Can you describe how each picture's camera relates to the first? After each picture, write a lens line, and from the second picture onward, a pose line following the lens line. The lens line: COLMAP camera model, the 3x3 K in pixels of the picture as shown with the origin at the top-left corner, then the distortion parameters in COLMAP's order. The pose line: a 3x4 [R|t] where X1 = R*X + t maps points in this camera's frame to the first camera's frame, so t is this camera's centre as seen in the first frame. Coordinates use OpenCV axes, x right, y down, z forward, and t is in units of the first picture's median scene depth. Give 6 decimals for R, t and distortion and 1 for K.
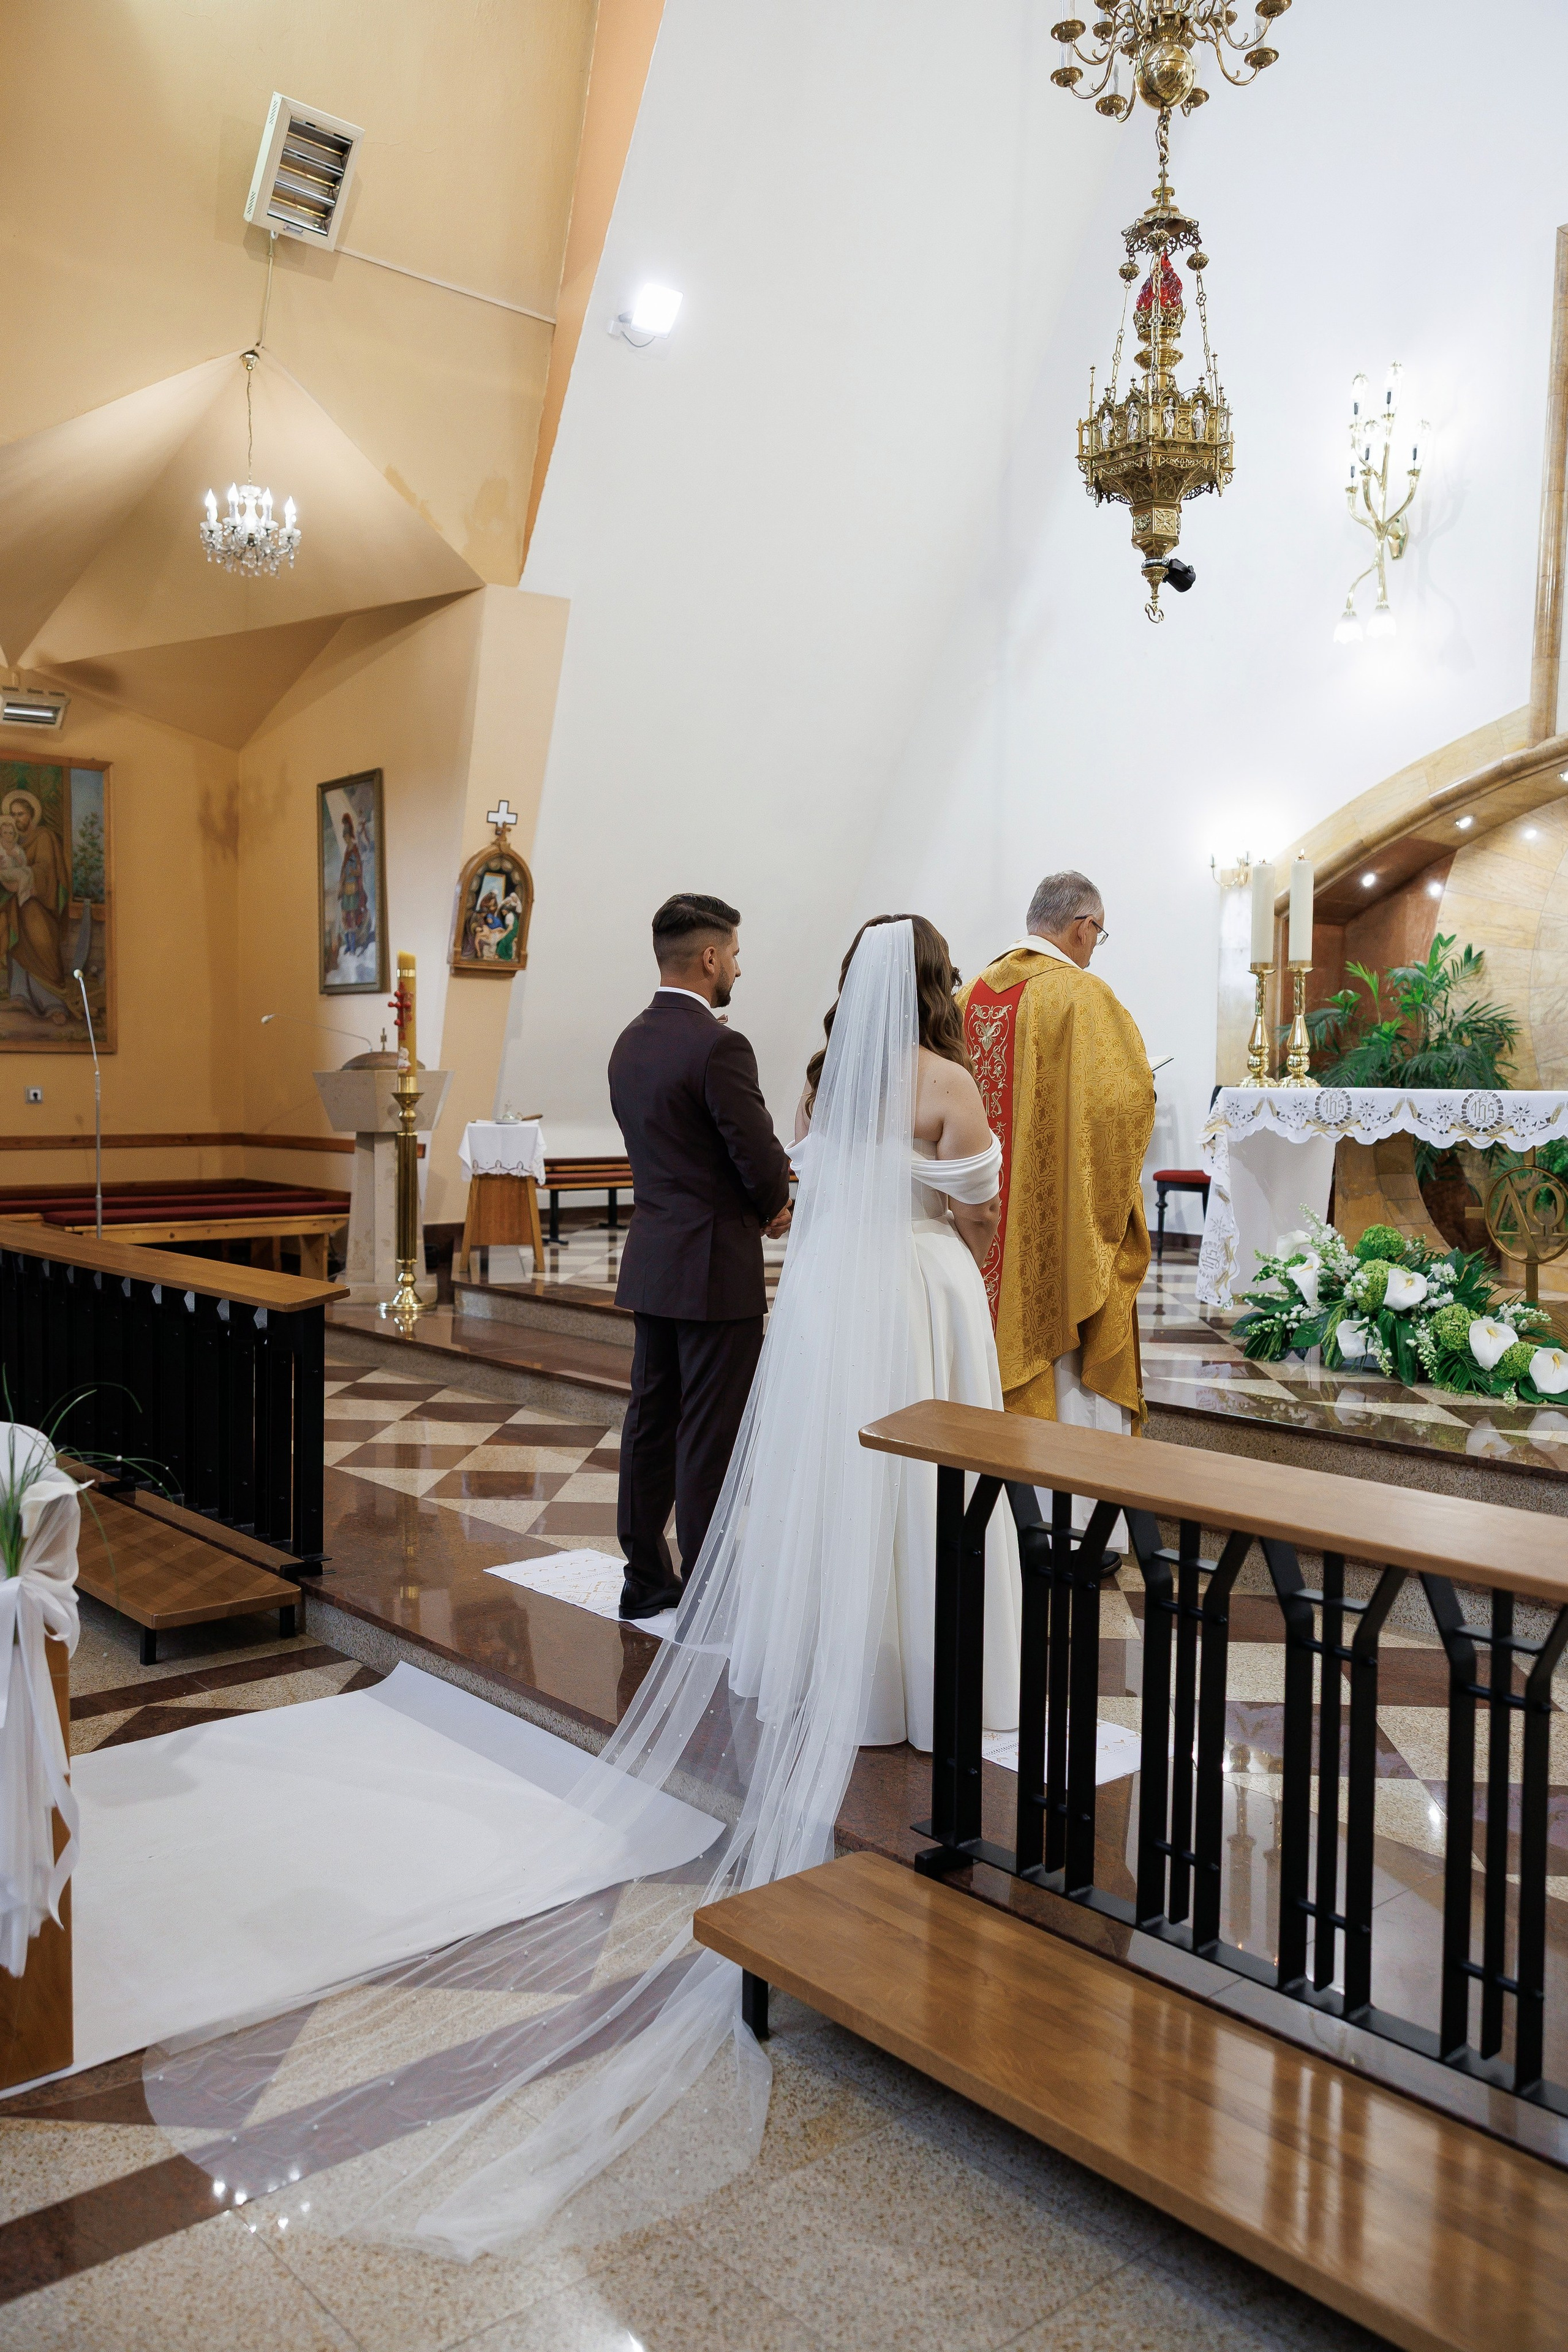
lens RADIAL K [[1860.4, 0, 794.0], [0, 1860.4, 1195.8], [0, 0, 1]] dist [0.013087, 0.013941]
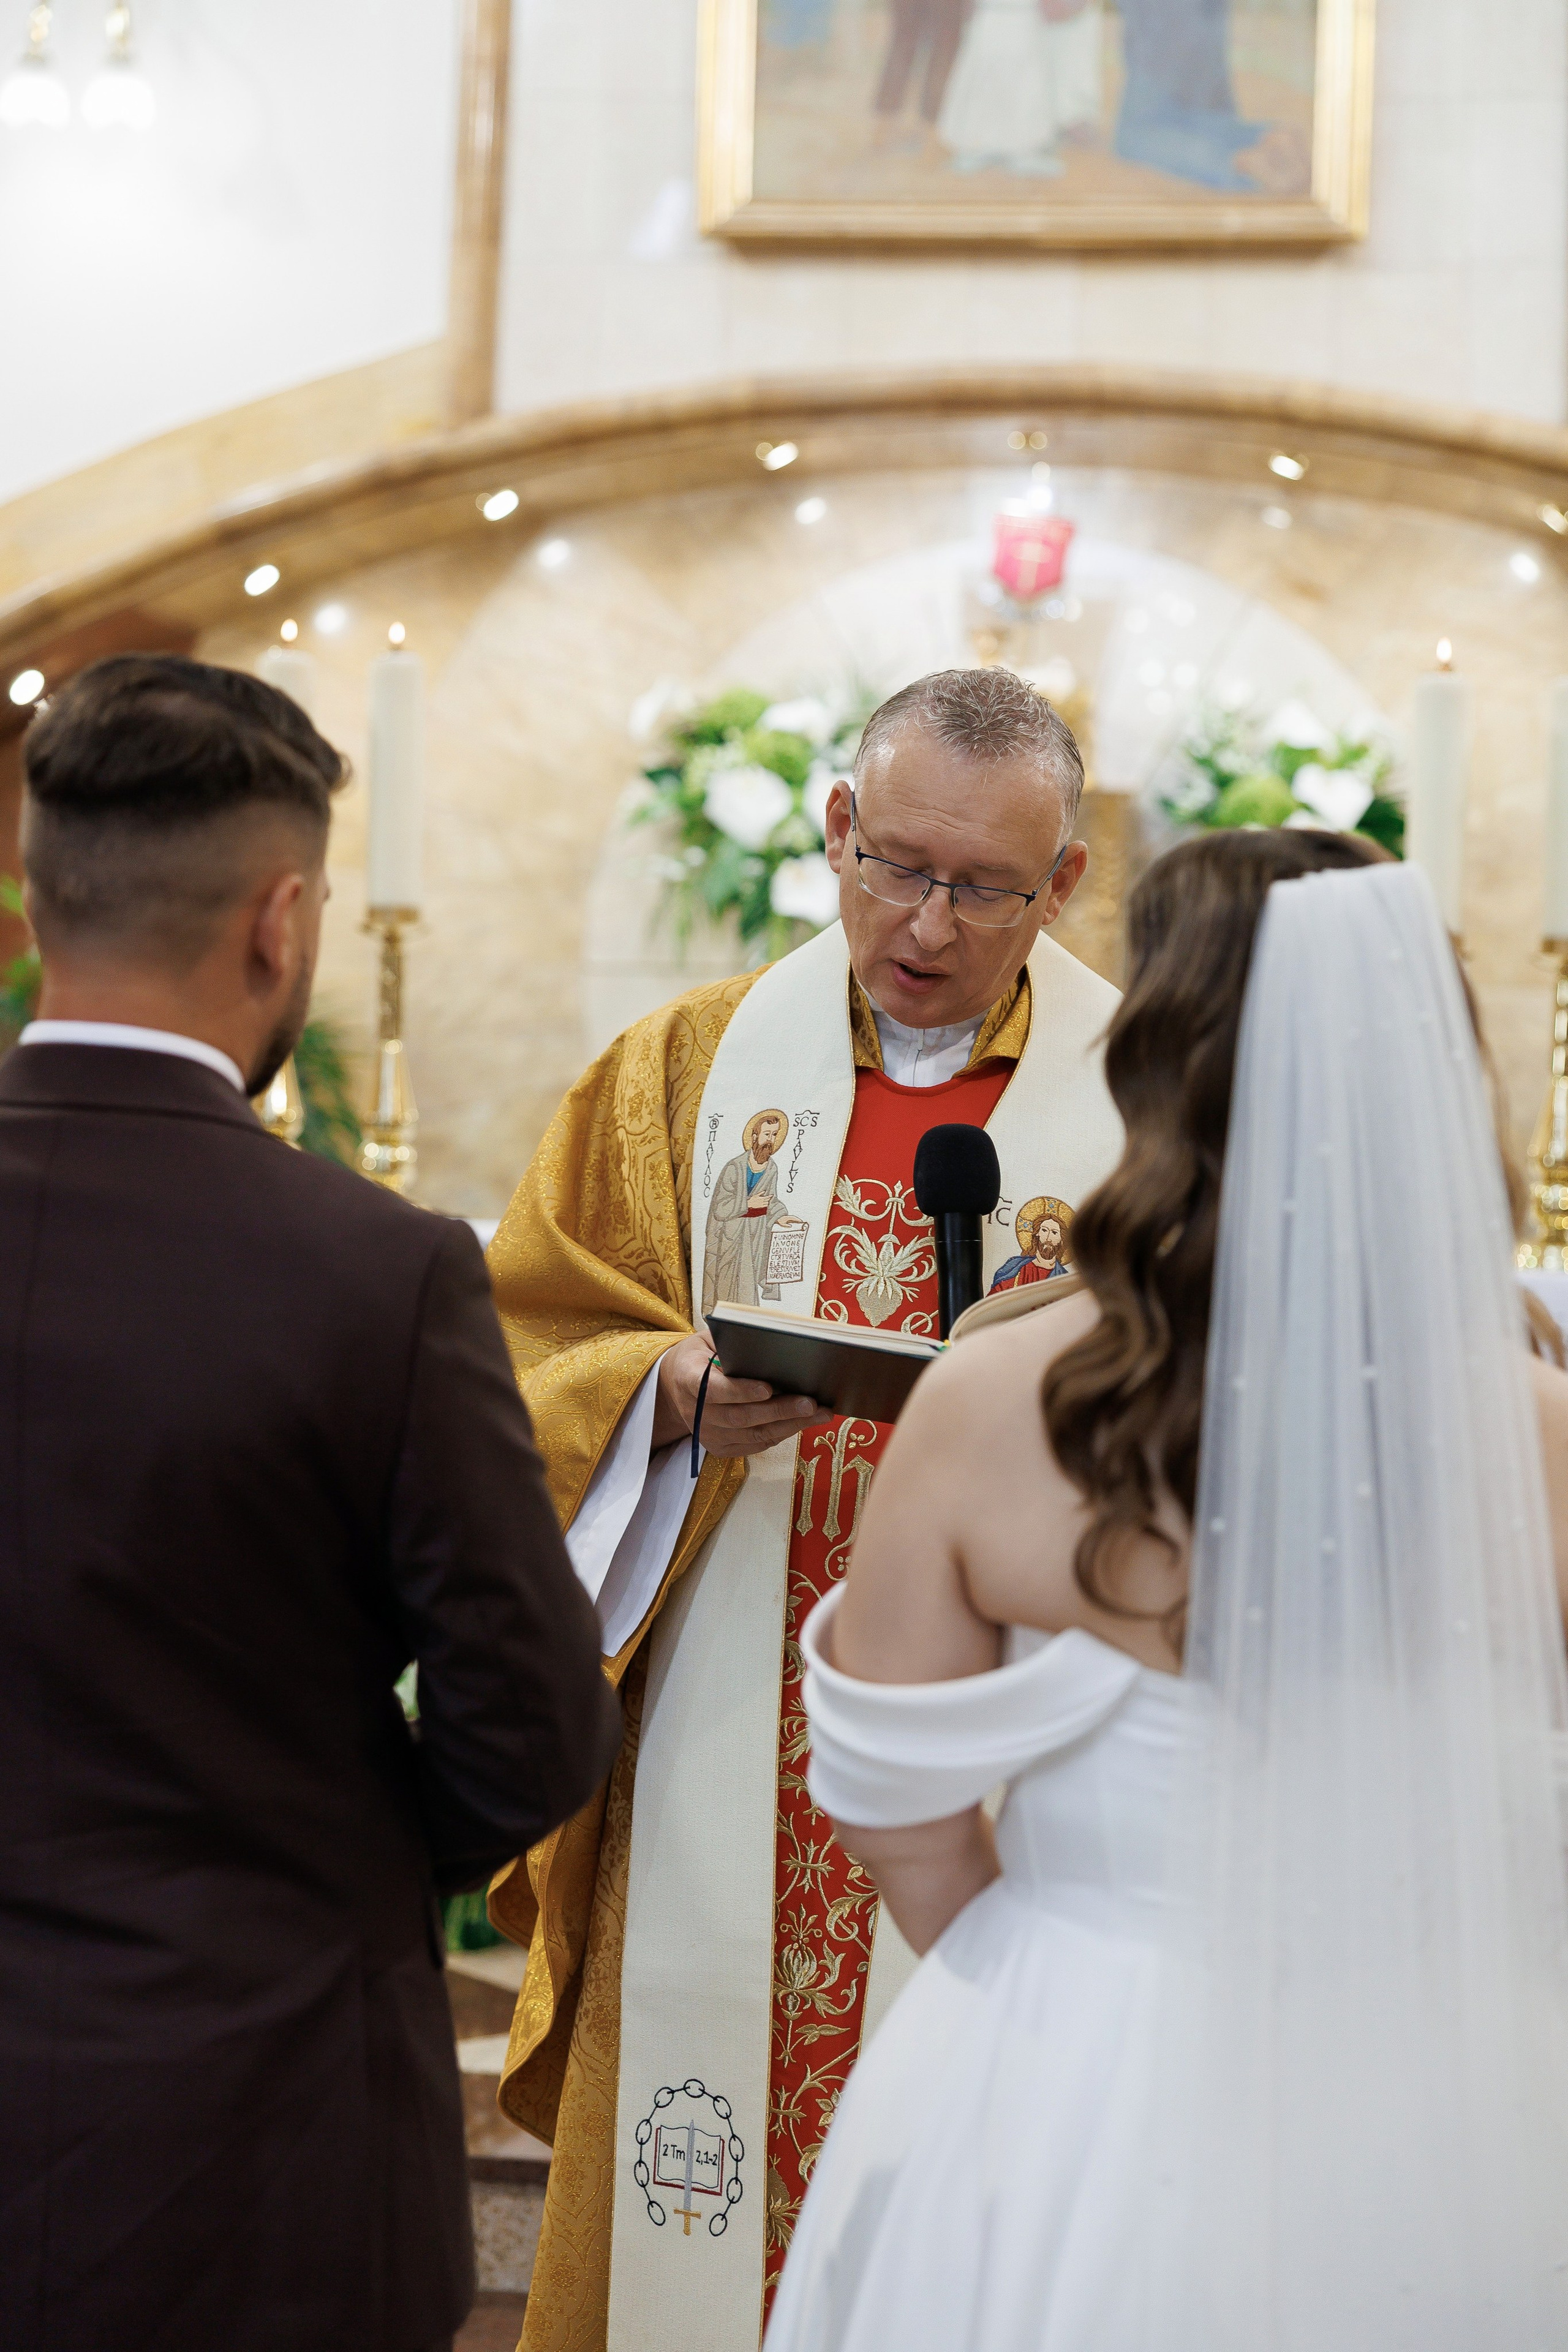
lens RADIAL K [[3848.3, 0, 733.5], [0, 3848.3, 1141.2], [0, 0, 1]] dist [0.021536, 0.000000]
pose [[0.753417, 0.015172, 0.657368, -0.155569], [0.011114, 0.999297, -0.035803, -0.035440], [-0.657449, 0.034280, 0.752719, 0.257594]]
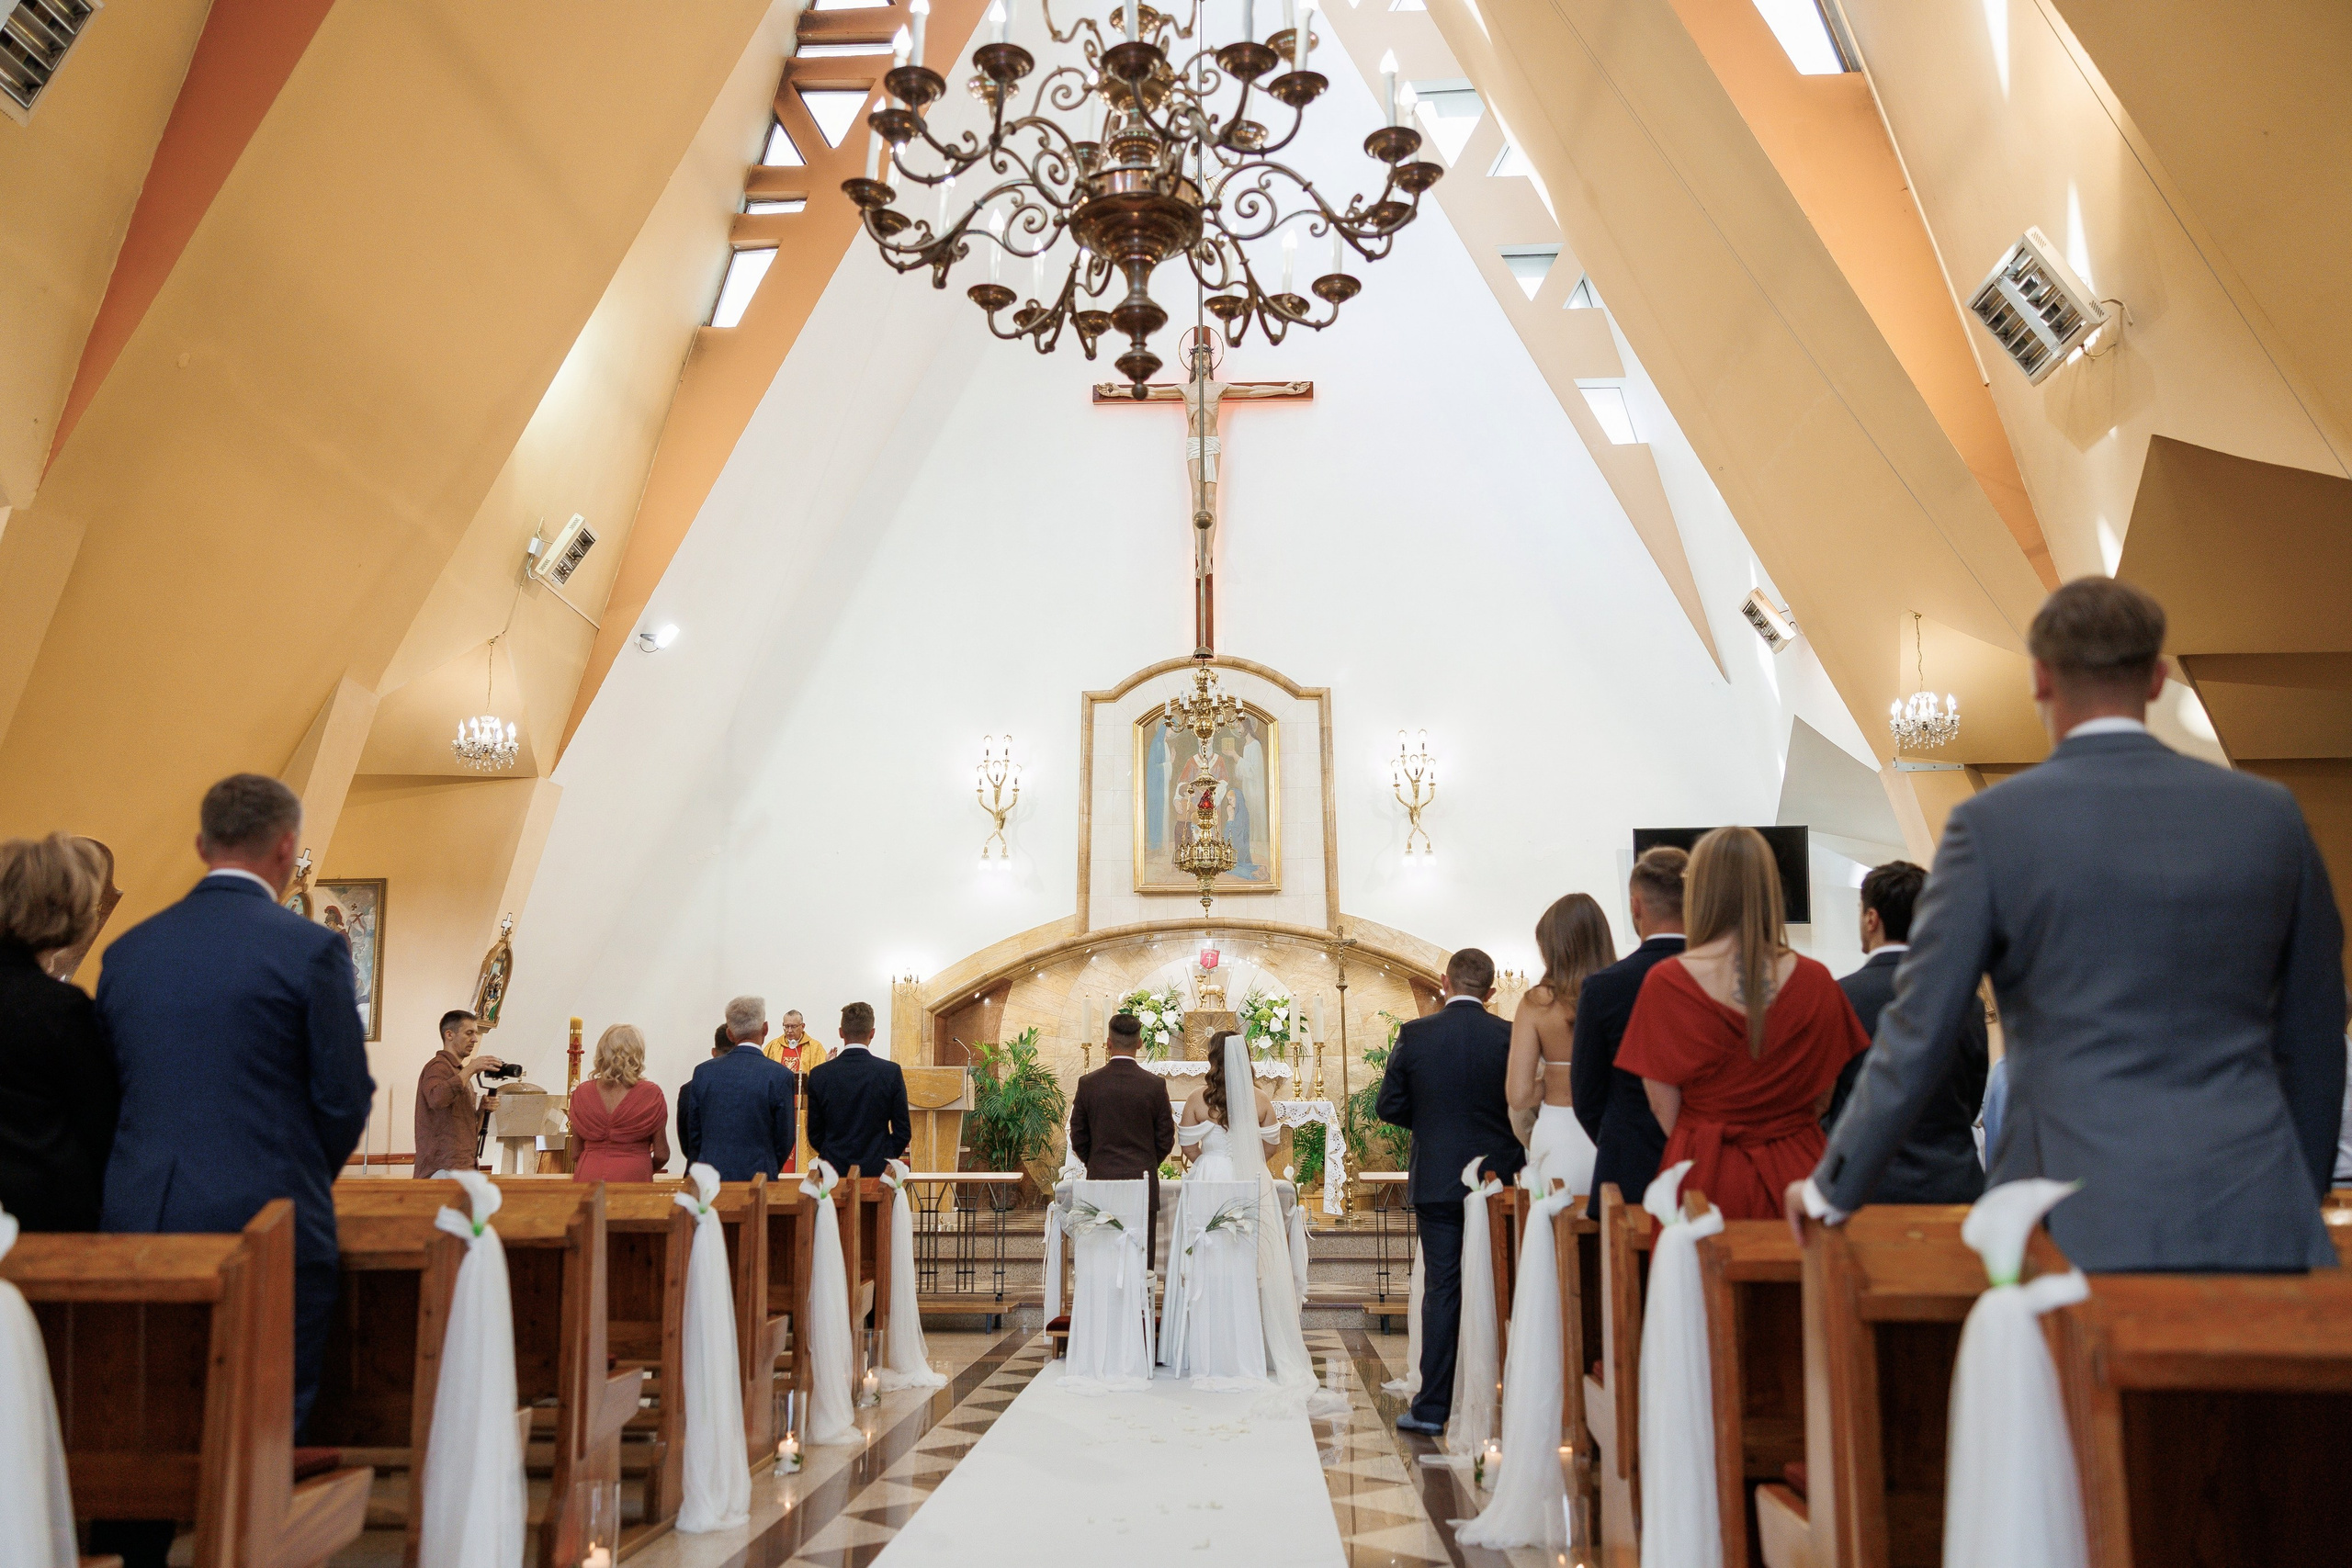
lens RADIAL K [[1860.2, 0, 1139.3], [0, 1860.2, 757.1], [0, 0, 1]] dist [0.013087, 0.013941]
pose [[0.710964, 0.132413, 0.690650, -0.922174], [0.046070, 0.971233, -0.233633, 0.038342], [-0.701718, 0.197923, 0.684411, -0.421802]]
